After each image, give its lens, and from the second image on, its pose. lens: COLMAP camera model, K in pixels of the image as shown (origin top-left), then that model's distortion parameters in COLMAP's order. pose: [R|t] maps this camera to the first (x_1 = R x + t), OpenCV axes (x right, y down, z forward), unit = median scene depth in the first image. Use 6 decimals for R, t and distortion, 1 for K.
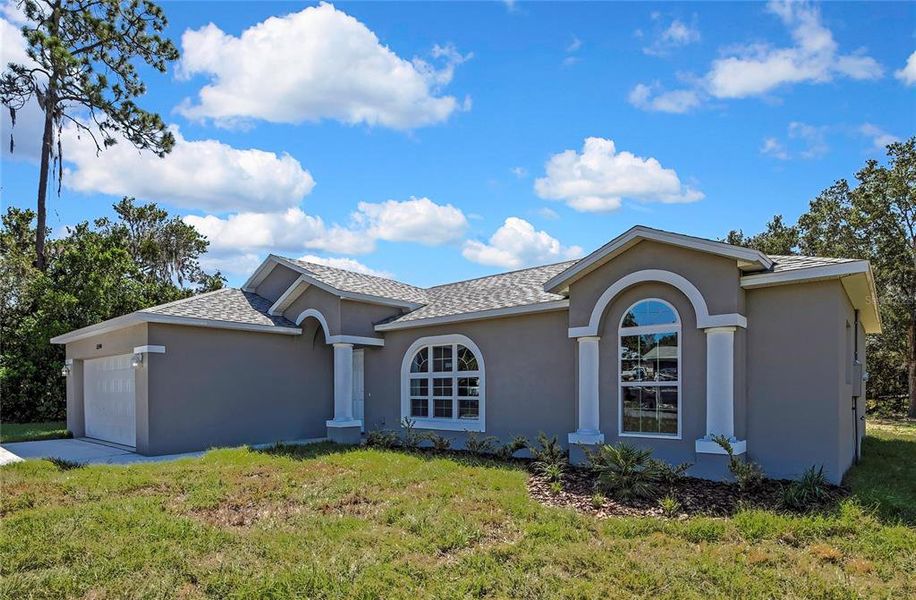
lens RADIAL K [[507.9, 0, 436.5], [0, 507.9, 398.1], [0, 0, 1]] dist [-0.005458, -0.002247]
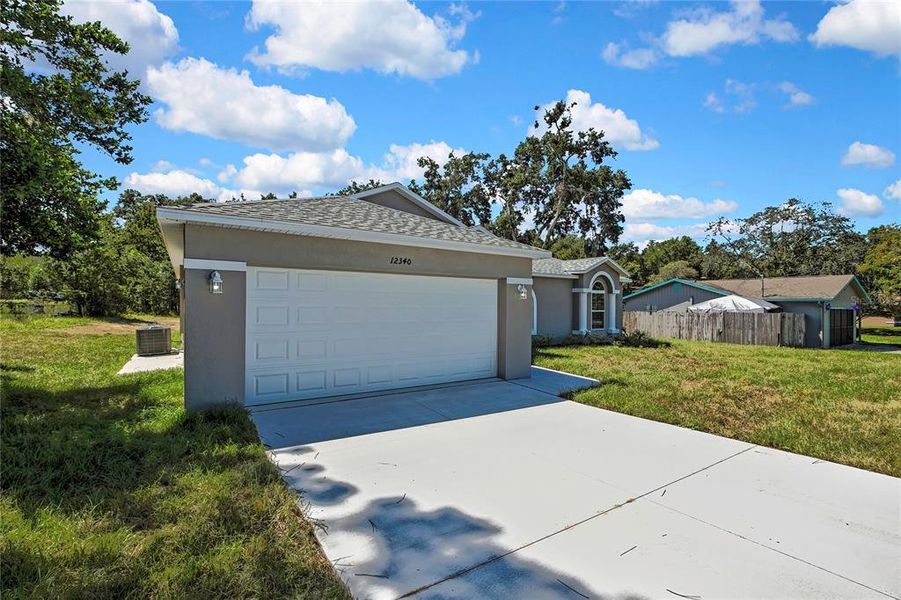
lens RADIAL K [[403.6, 0, 451.9], [0, 403.6, 302.7], [0, 0, 1]] dist [-0.011718, -0.000024]
pose [[0.241128, 0.006955, 0.970468, -1.401521], [0.001361, 0.999971, -0.007504, -0.042282], [-0.970492, 0.003131, 0.241112, 0.902494]]
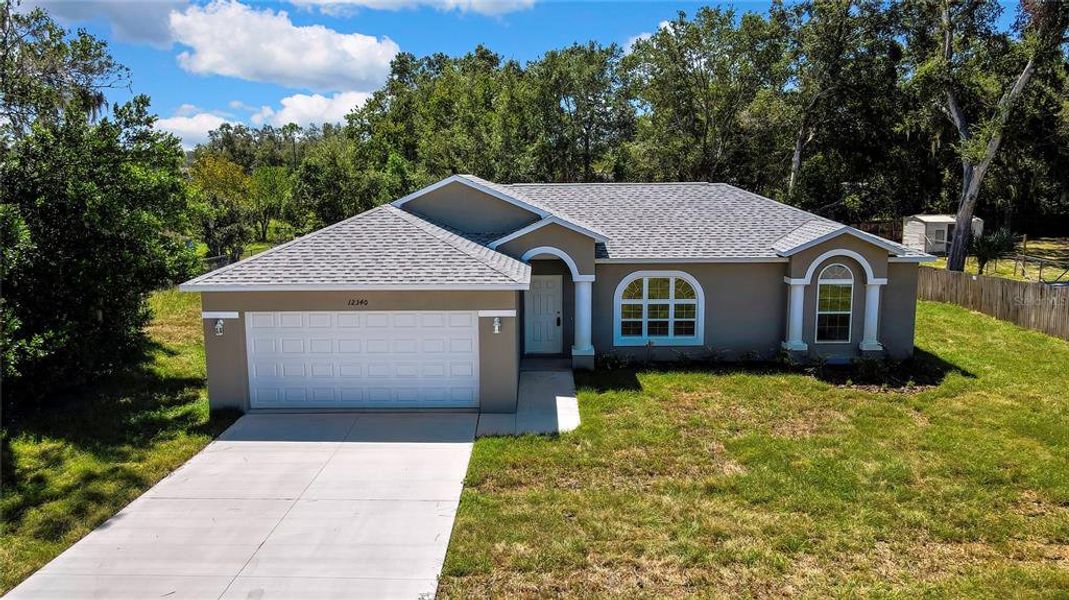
lens RADIAL K [[785.5, 0, 532.4], [0, 785.5, 313.9], [0, 0, 1]] dist [0.006293, 0.008641]
pose [[0.745895, -0.116194, 0.655850, -1.517485], [0.011843, 0.986824, 0.161363, -0.337812], [-0.665958, -0.112593, 0.737444, -0.207599]]
